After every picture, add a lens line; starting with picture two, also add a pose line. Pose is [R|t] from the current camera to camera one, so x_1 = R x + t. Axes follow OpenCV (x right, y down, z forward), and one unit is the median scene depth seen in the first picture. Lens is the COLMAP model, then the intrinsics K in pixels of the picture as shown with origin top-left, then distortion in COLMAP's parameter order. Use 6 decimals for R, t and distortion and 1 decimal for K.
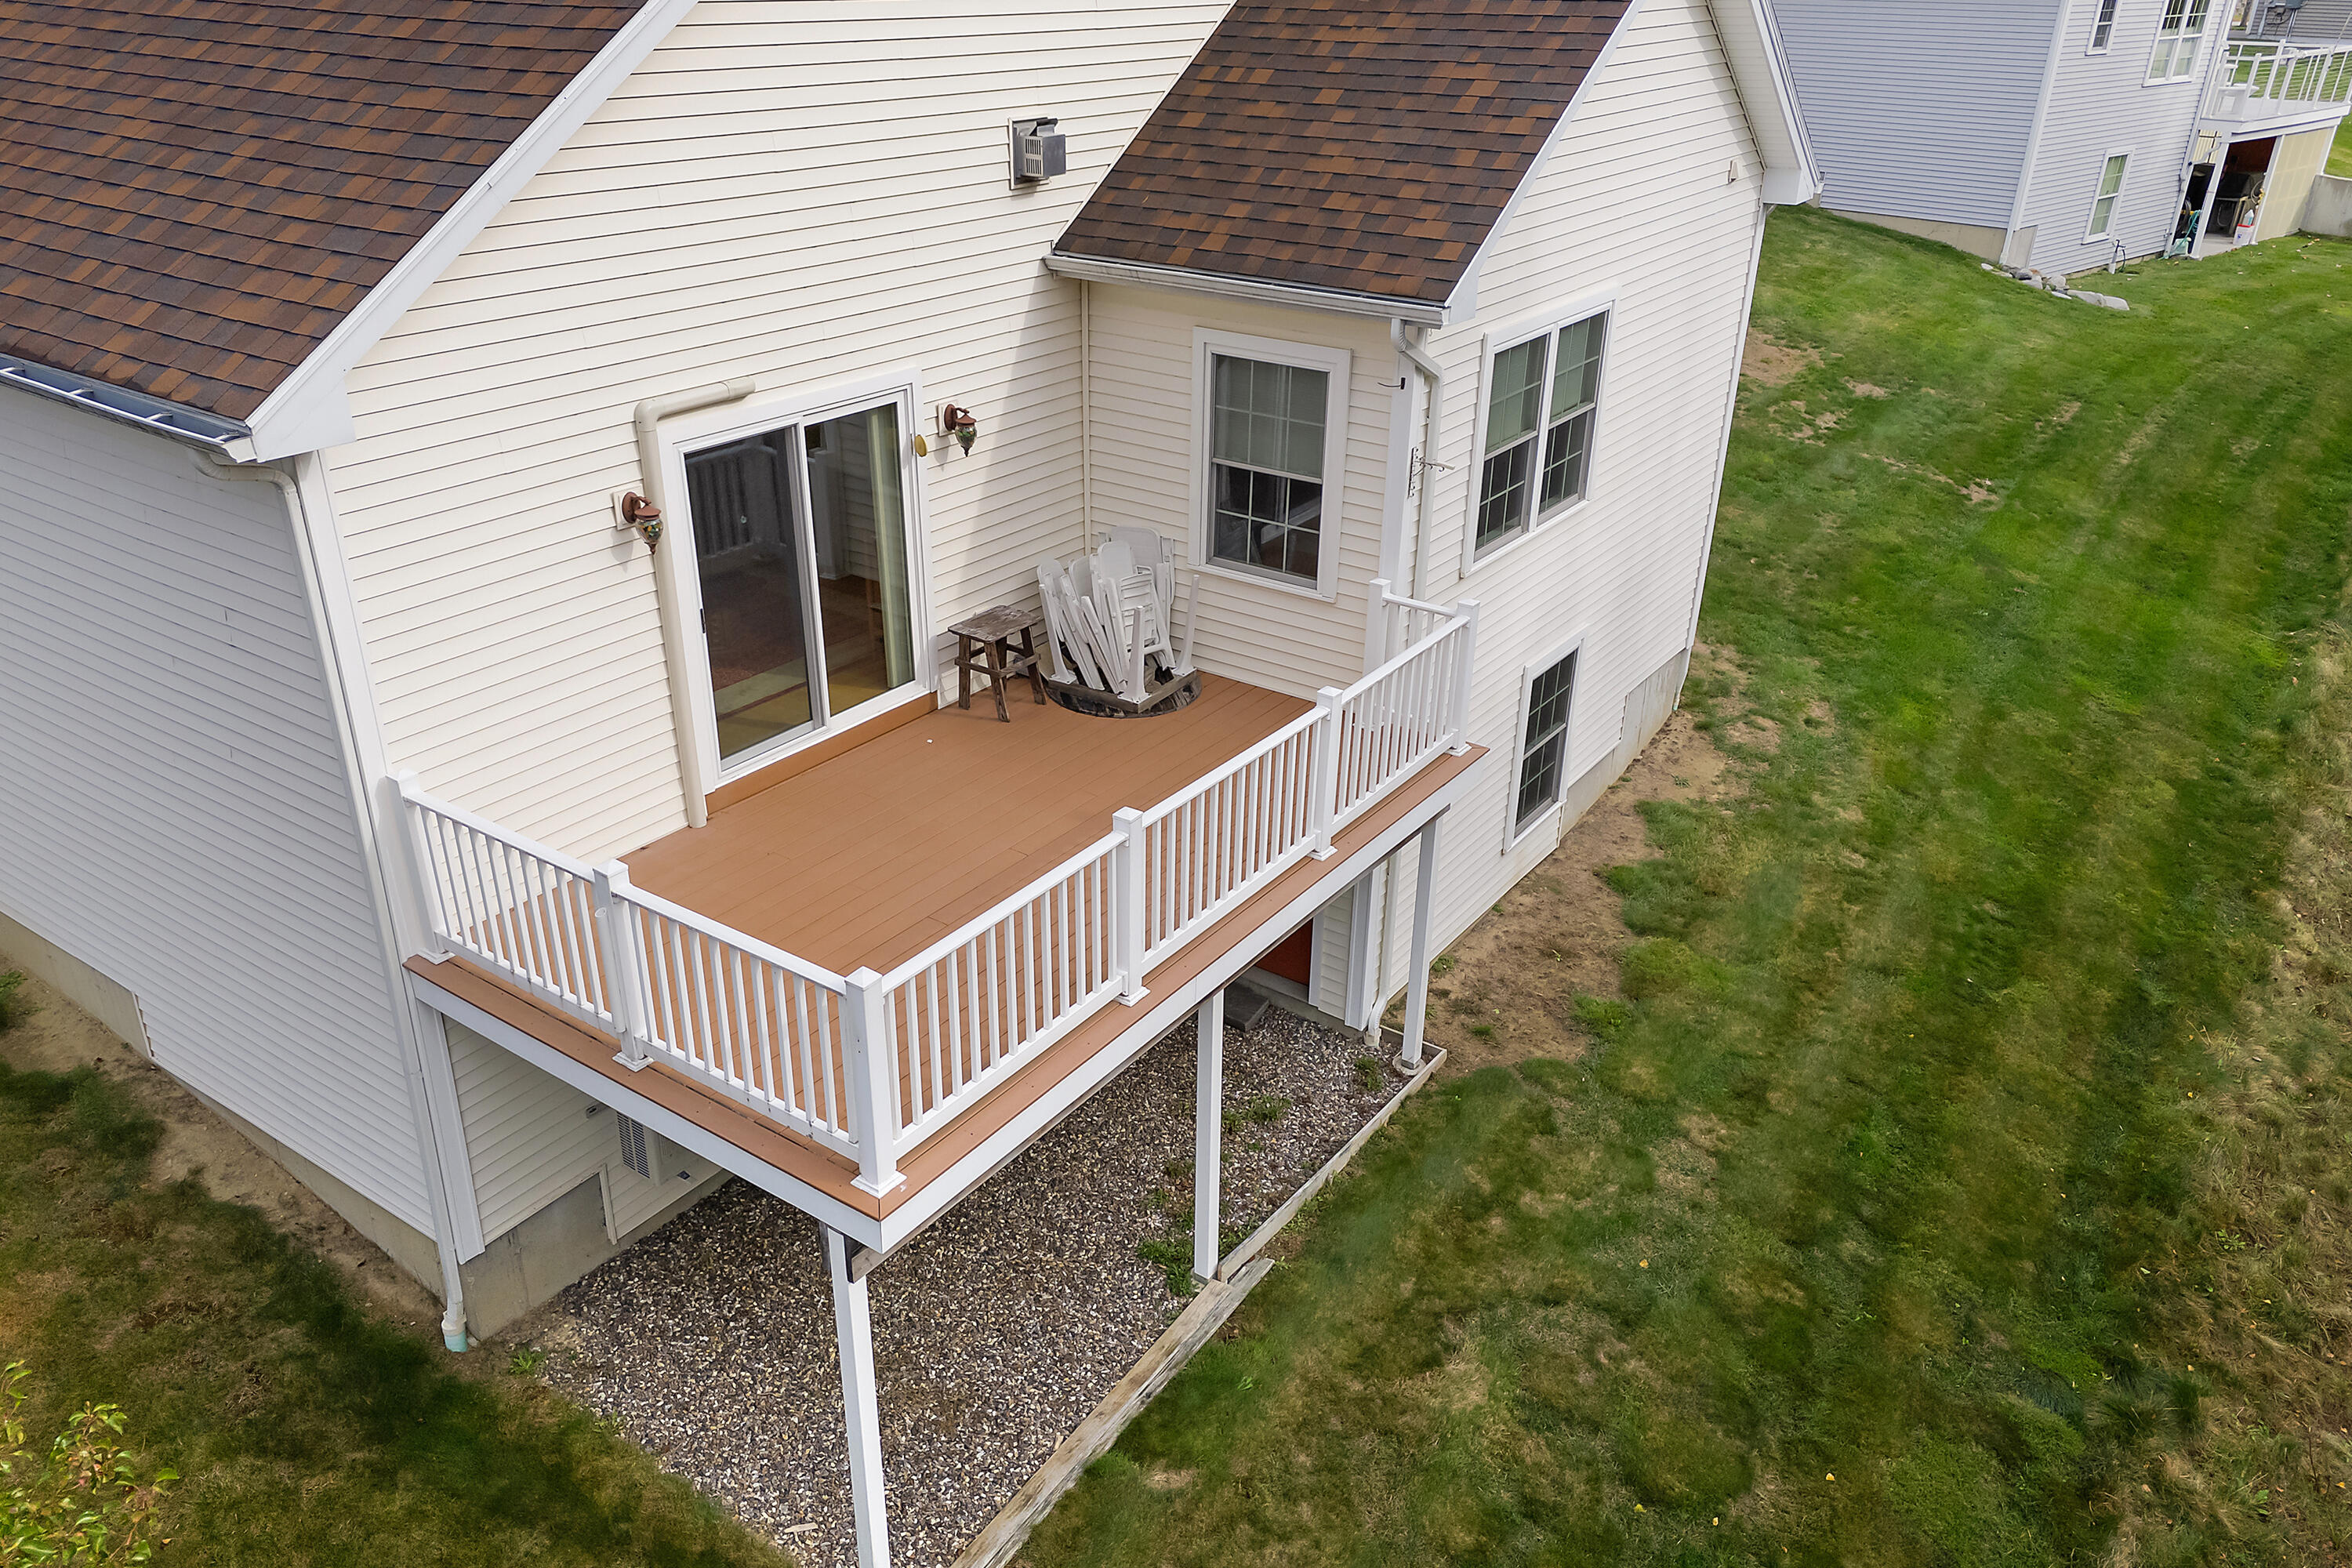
lens RADIAL K [[1740.3, 0, 1179.9], [0, 1740.3, 805.7], [0, 0, 1]] dist [0.046565, -0.008911]
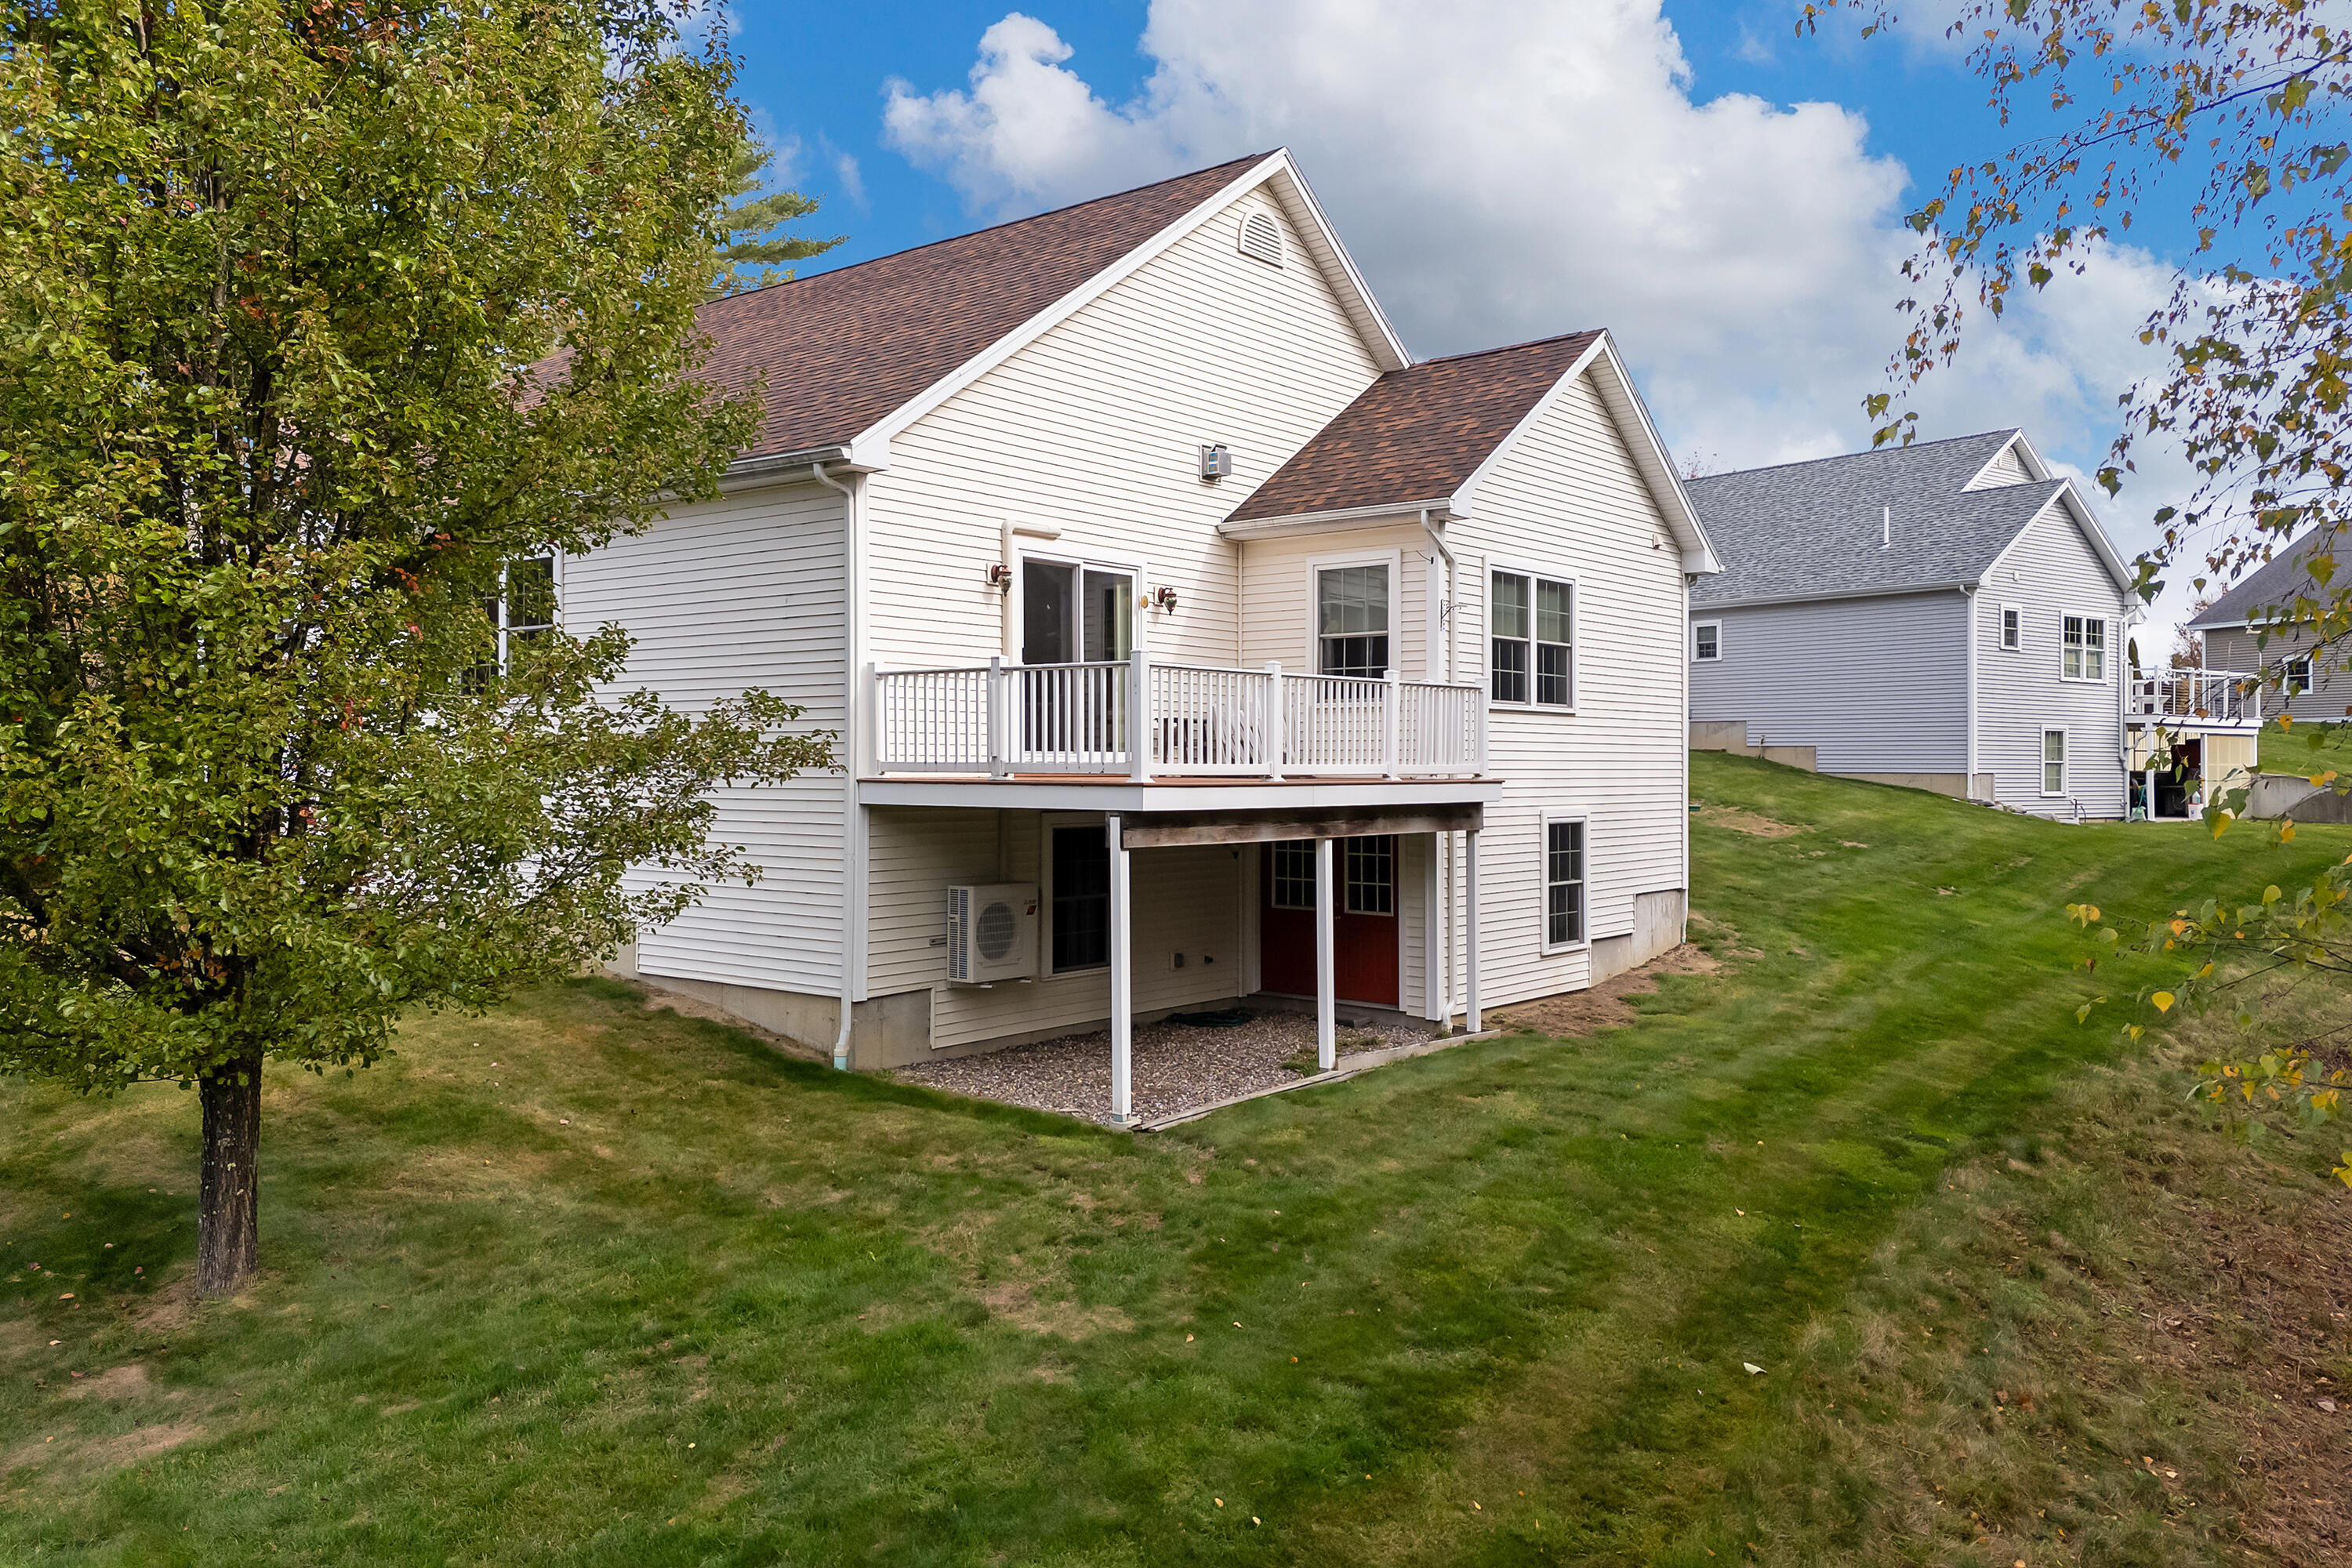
lens RADIAL K [[1740.3, 0, 1172.2], [0, 1740.3, 765.2], [0, 0, 1]] dist [0.046565, -0.008911]
pose [[0.997414, -0.017759, -0.069648, -0.008357], [-0.015401, 0.893682, -0.448437, 0.664153], [0.070207, 0.448350, 0.891097, -0.407688]]
